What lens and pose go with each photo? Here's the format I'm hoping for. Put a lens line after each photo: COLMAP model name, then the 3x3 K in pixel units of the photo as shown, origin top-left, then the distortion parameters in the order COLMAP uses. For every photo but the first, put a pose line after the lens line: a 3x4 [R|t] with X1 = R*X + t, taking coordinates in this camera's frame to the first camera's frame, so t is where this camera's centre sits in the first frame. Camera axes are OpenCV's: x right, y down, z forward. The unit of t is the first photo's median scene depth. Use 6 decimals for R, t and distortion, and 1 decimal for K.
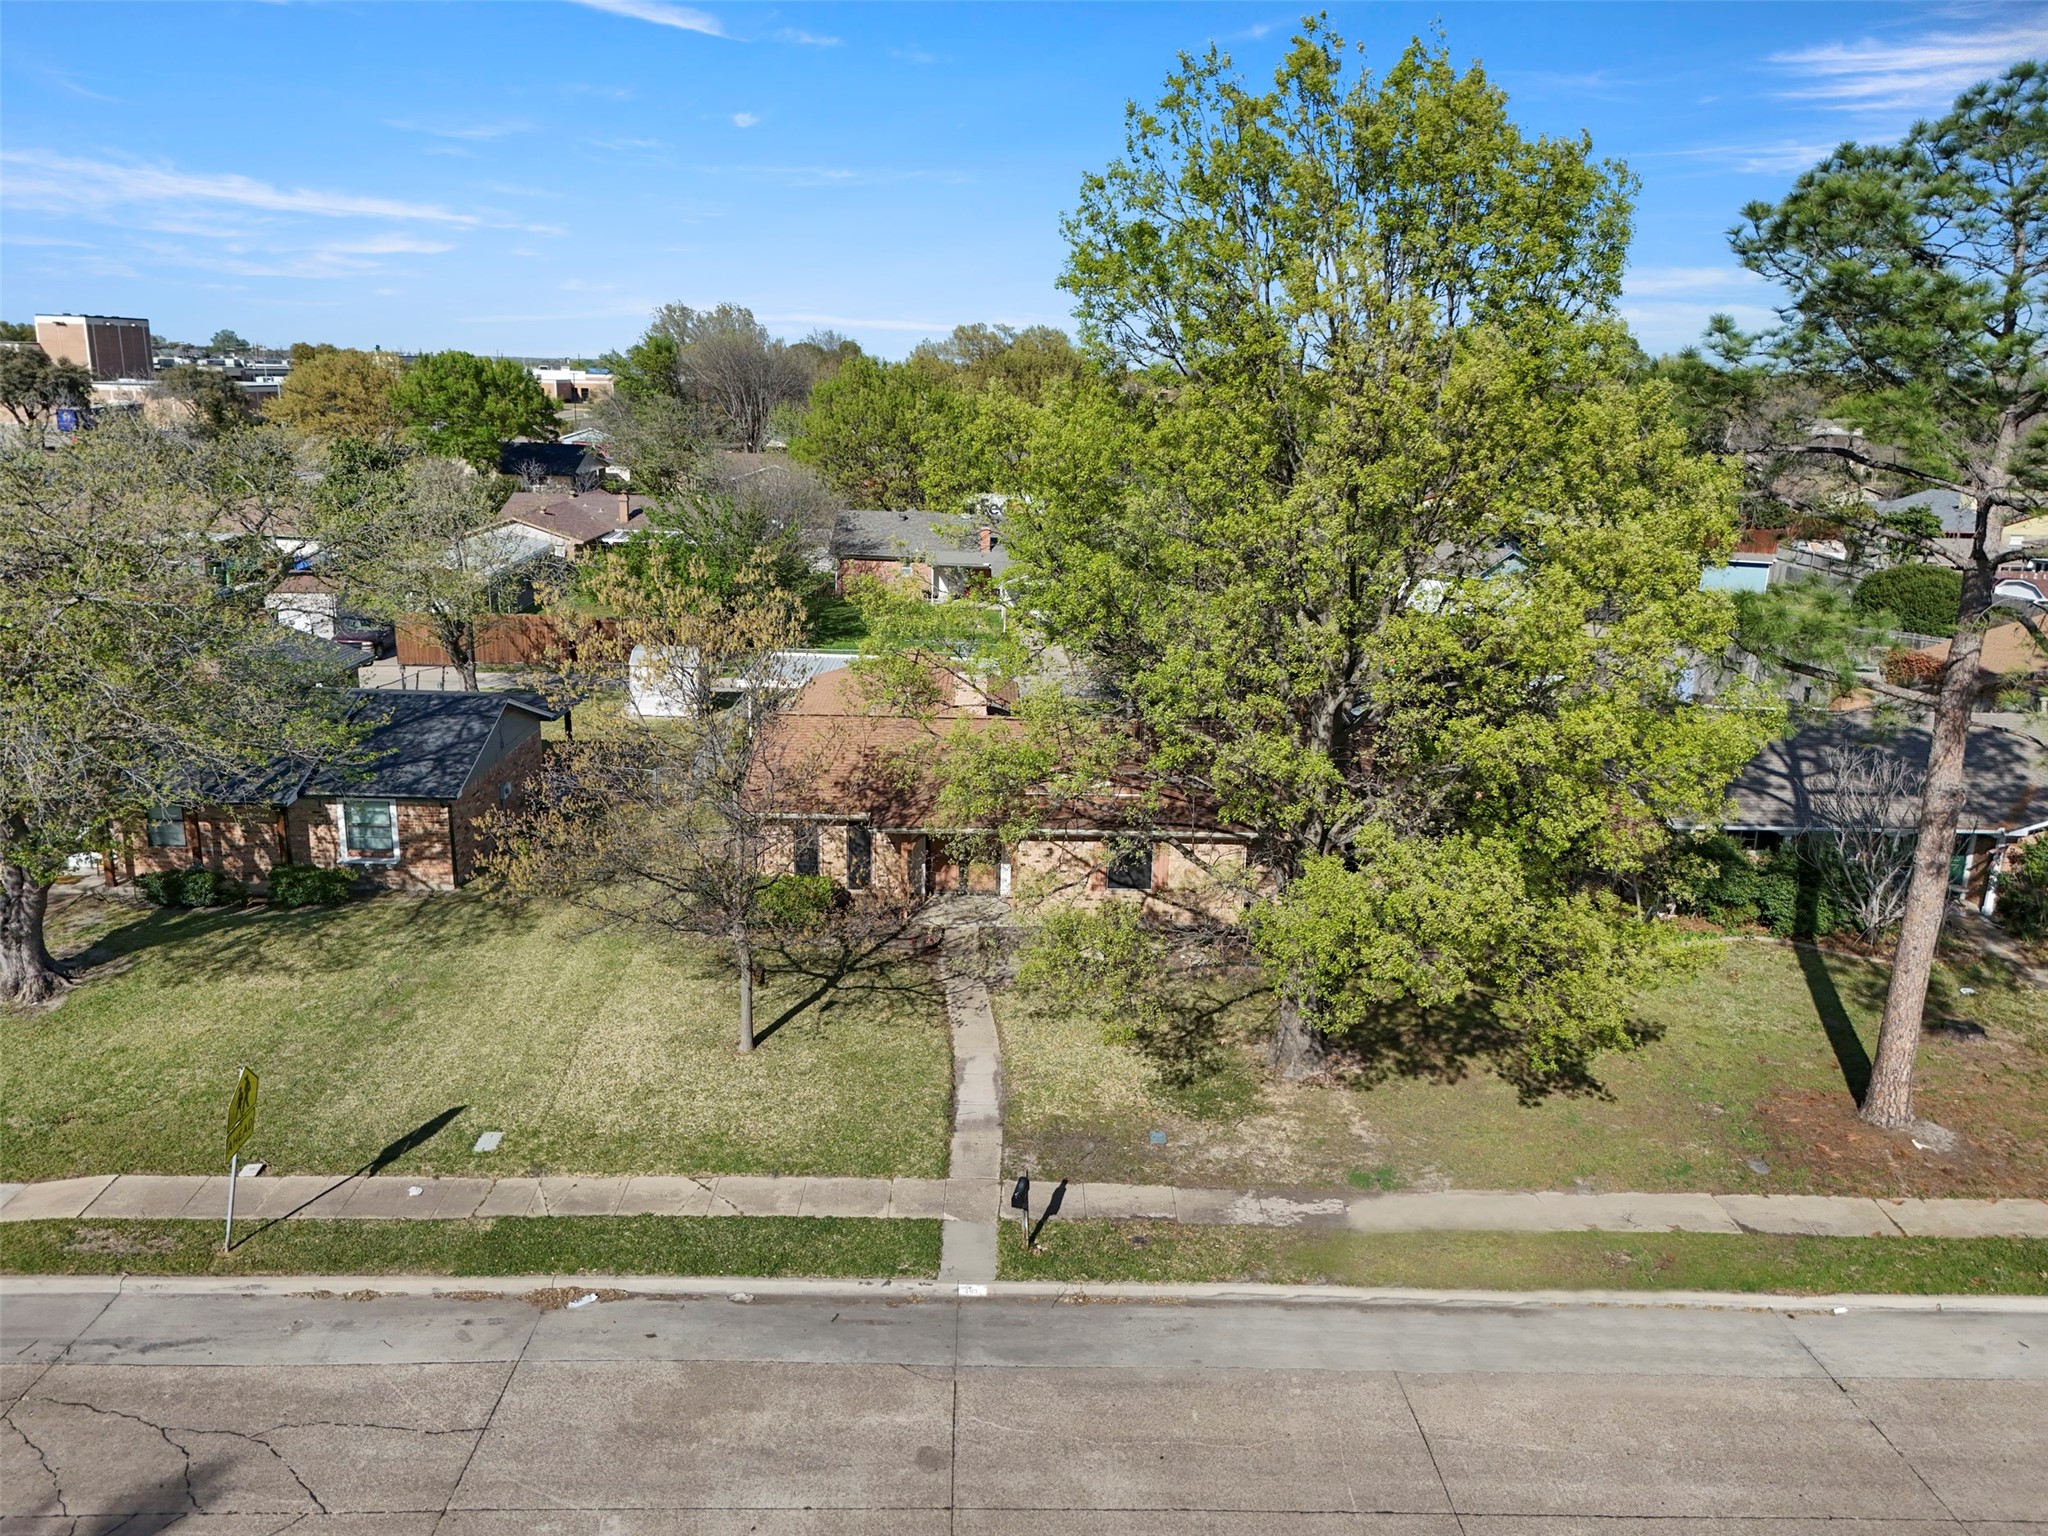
lens RADIAL K [[1512.9, 0, 1014.9], [0, 1512.9, 769.6], [0, 0, 1]] dist [0.064134, -0.048489]
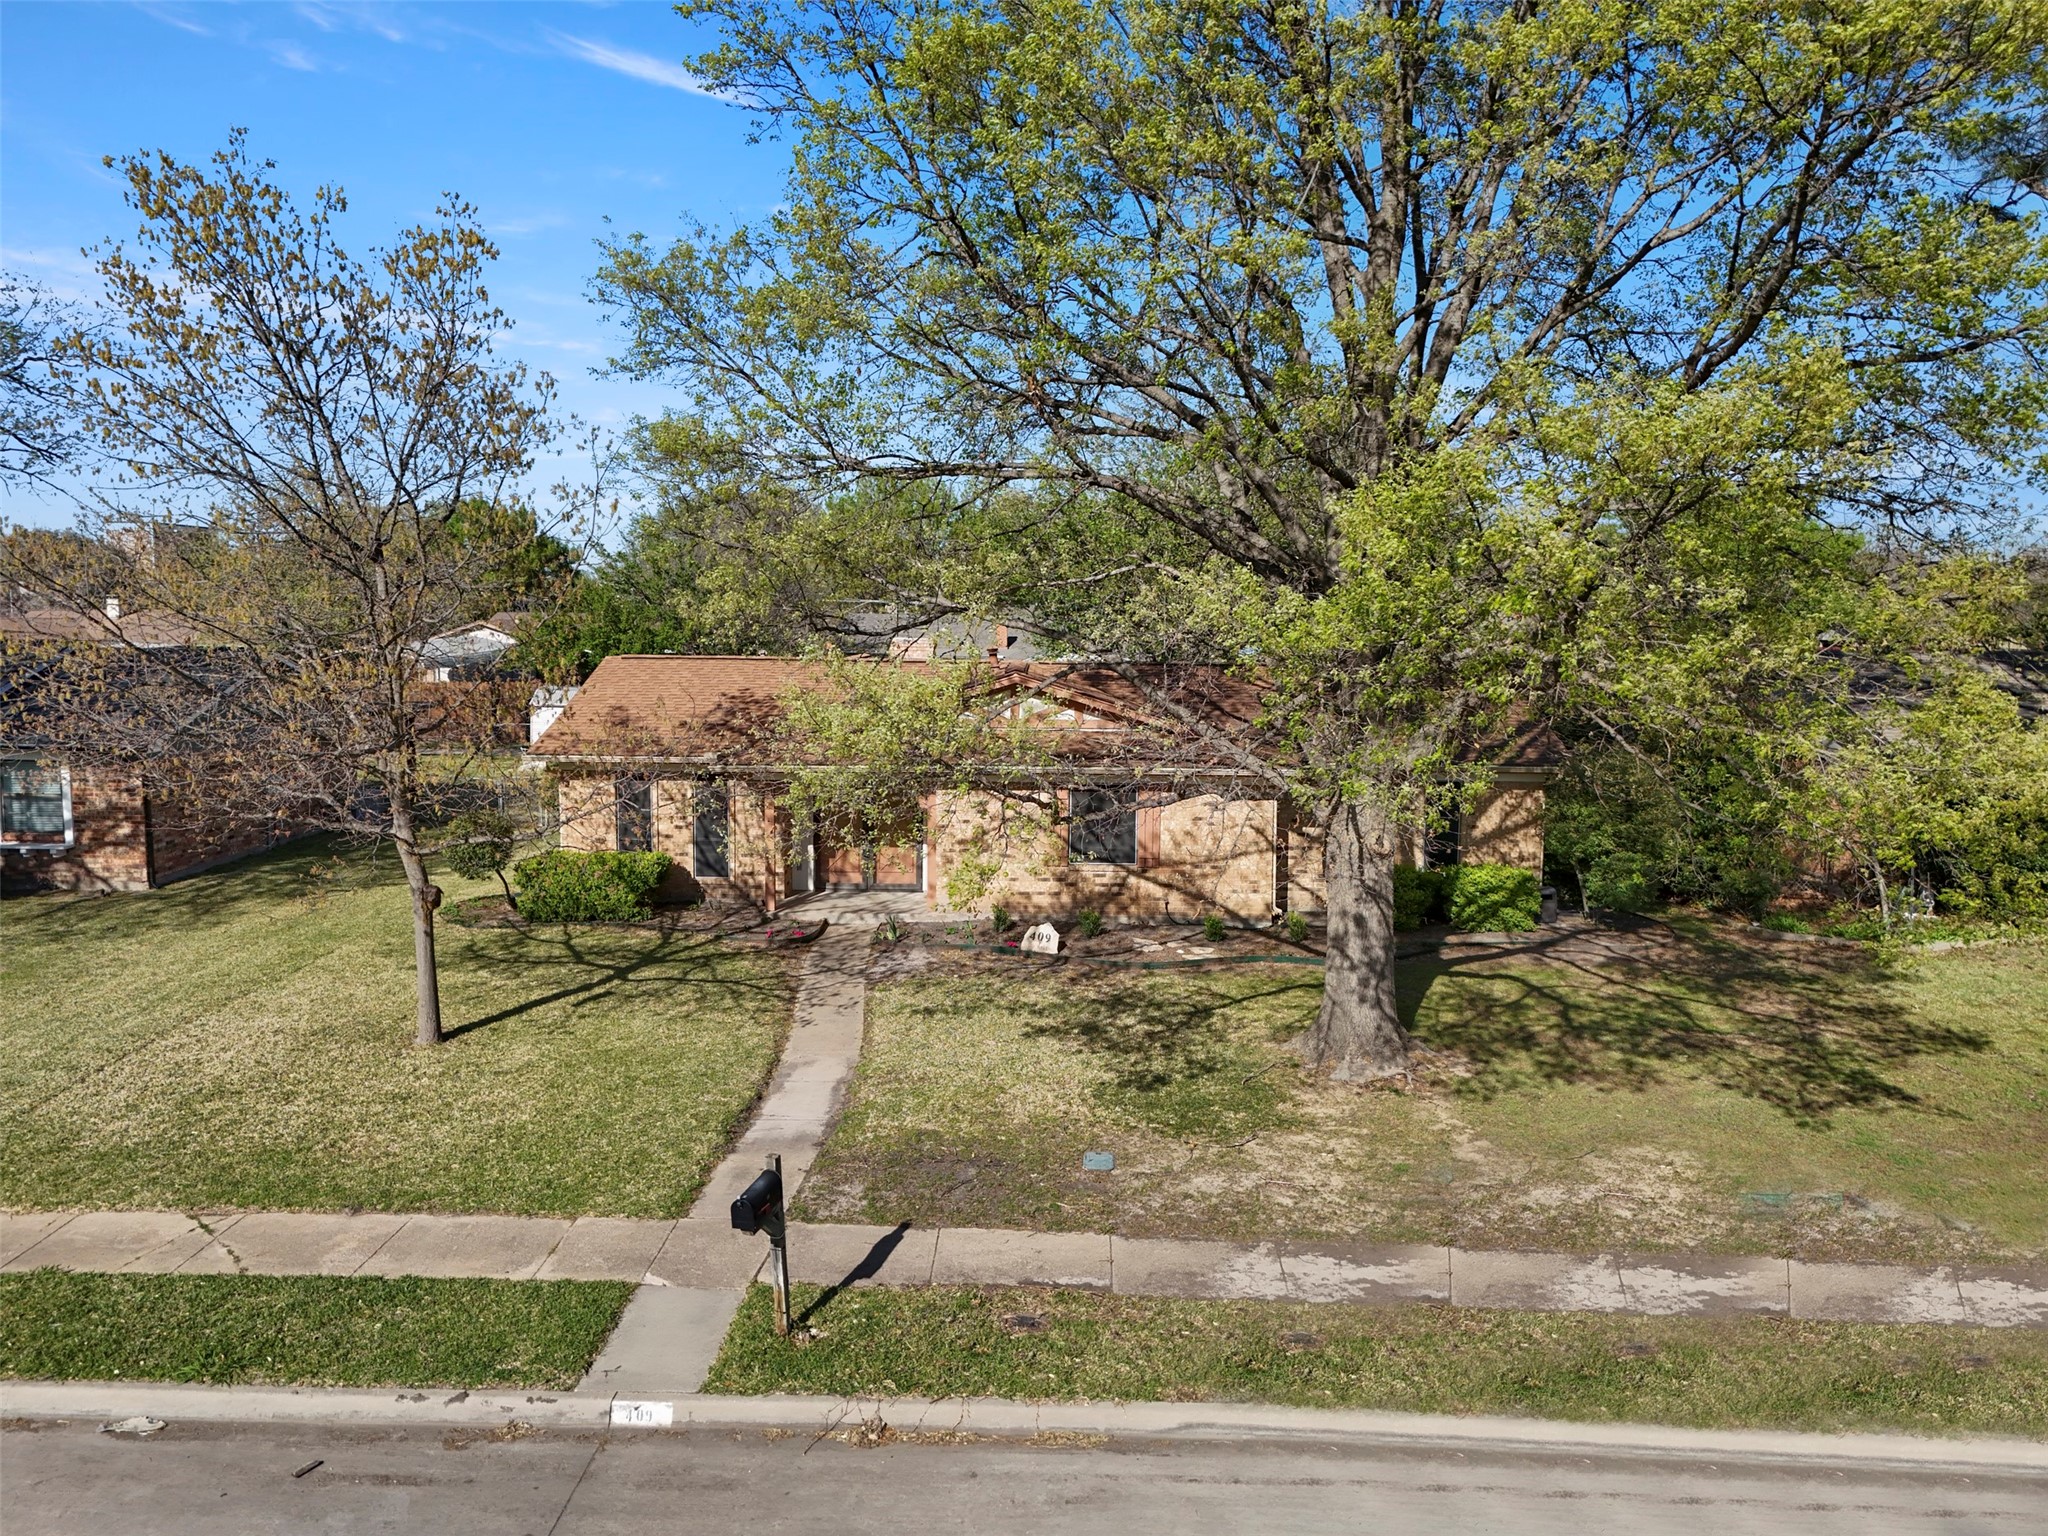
lens RADIAL K [[1512.9, 0, 1014.9], [0, 1512.9, 769.6], [0, 0, 1]] dist [0.064134, -0.048489]
pose [[0.998860, -0.010360, -0.046588, 0.097025], [0.003192, 0.988470, -0.151381, 0.197093], [0.047619, 0.151060, 0.987377, 0.465618]]
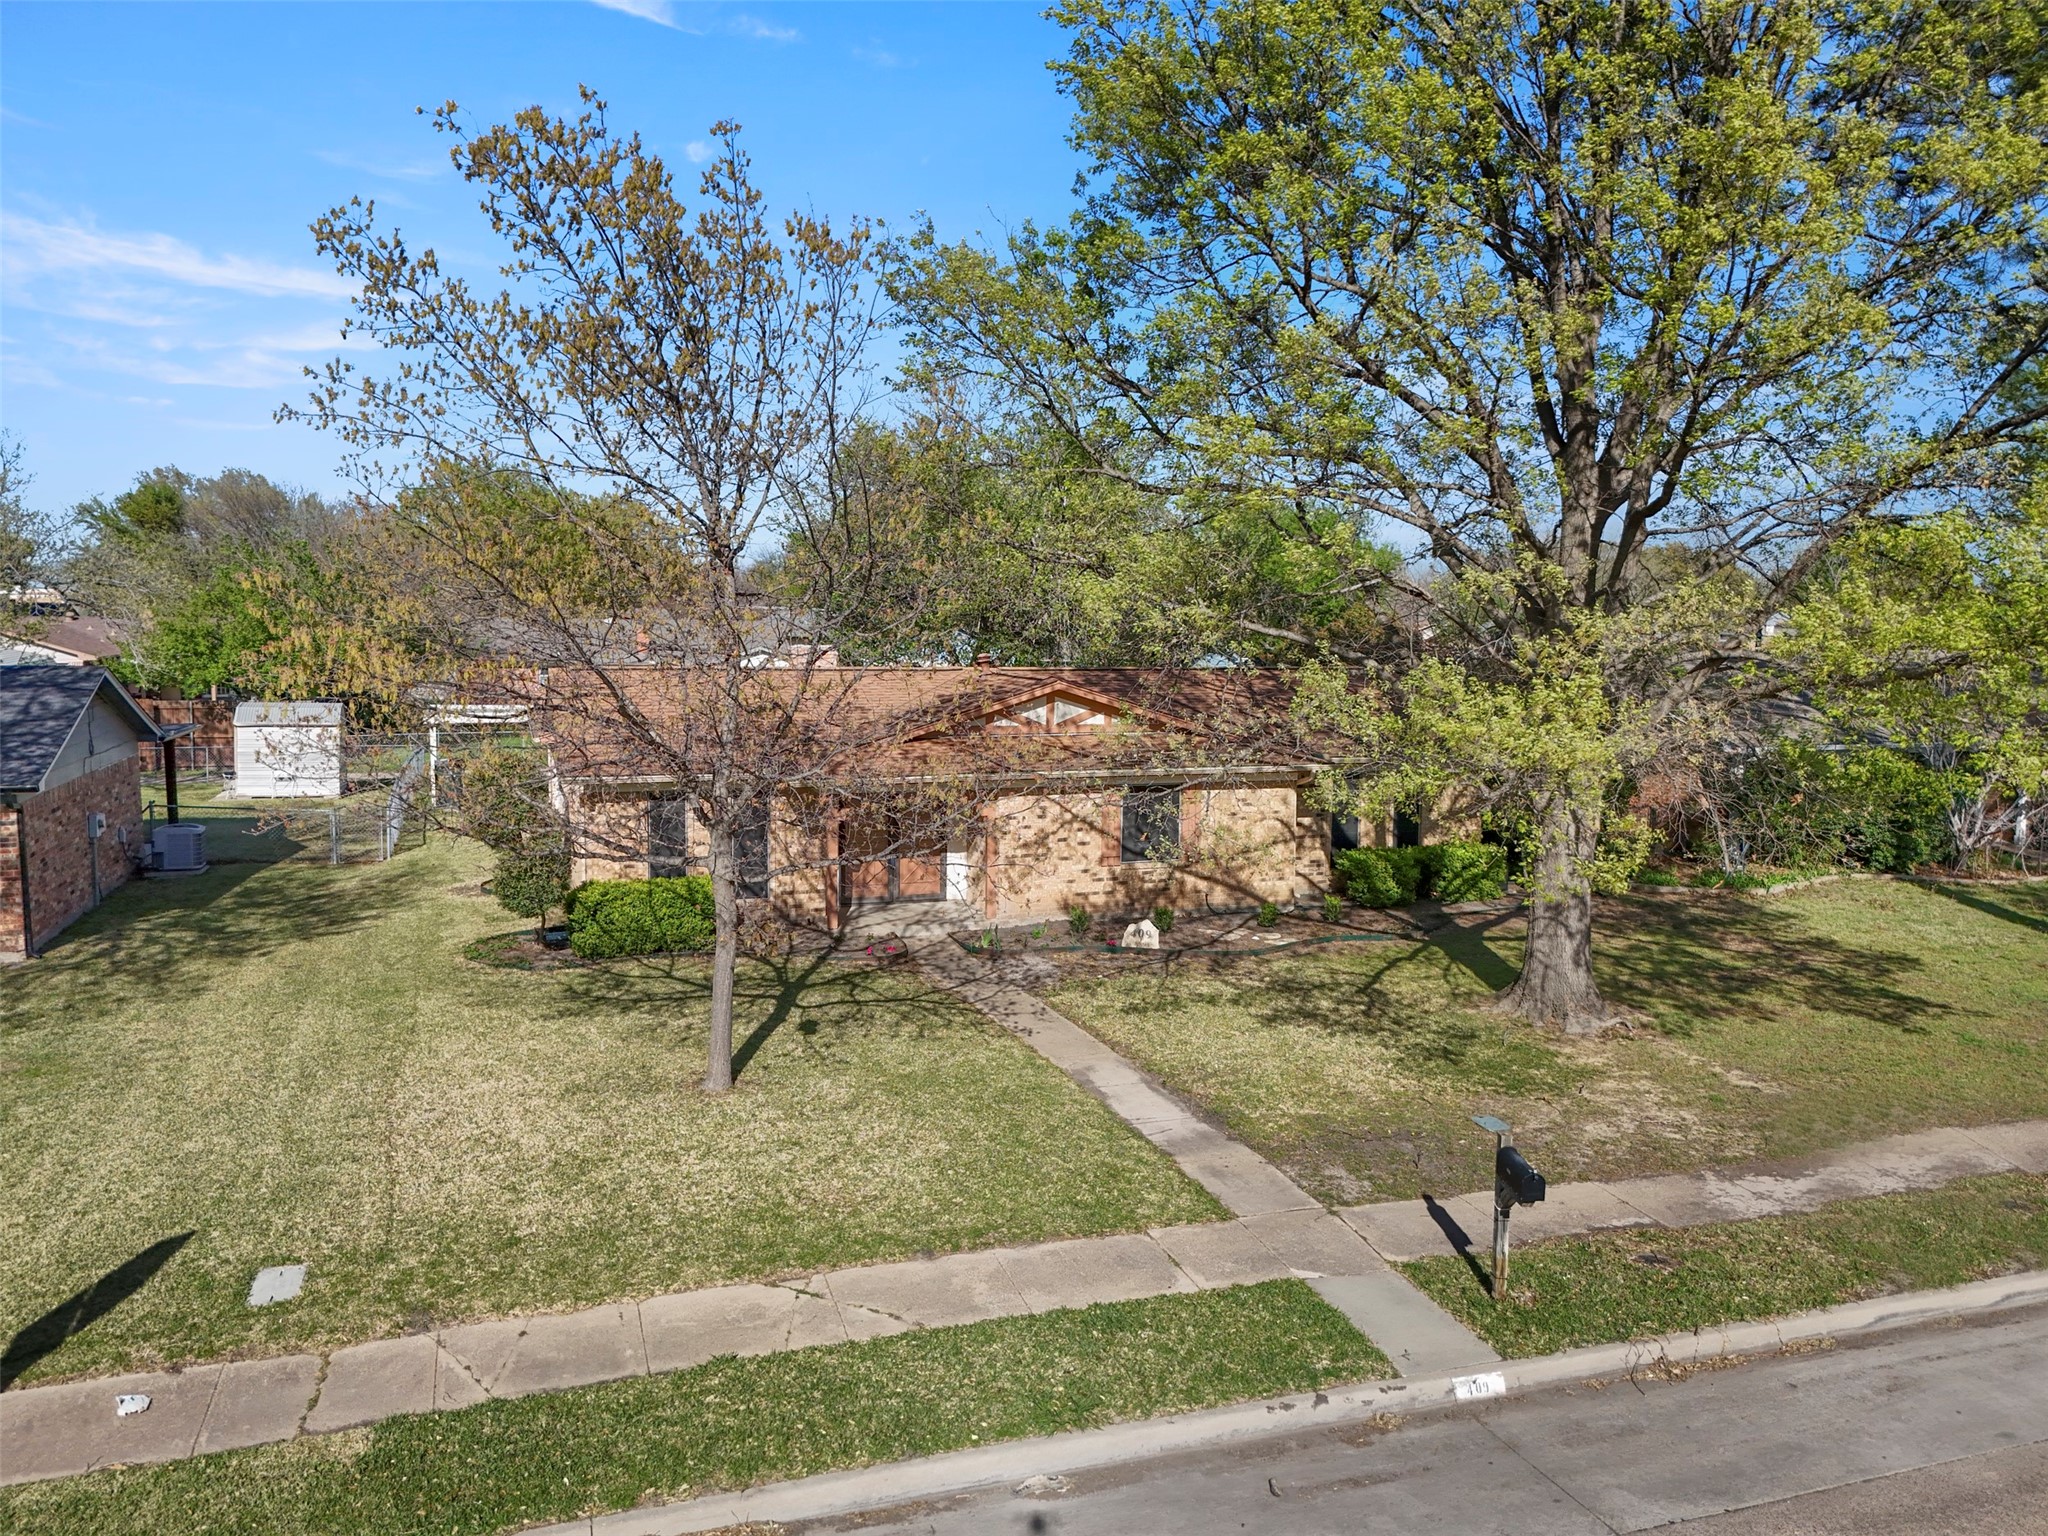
lens RADIAL K [[1512.9, 0, 1014.9], [0, 1512.9, 769.6], [0, 0, 1]] dist [0.064134, -0.048489]
pose [[0.951883, -0.046163, 0.302966, -0.275756], [0.091254, 0.986441, -0.136405, 0.180180], [-0.292561, 0.157488, 0.943189, 0.494510]]
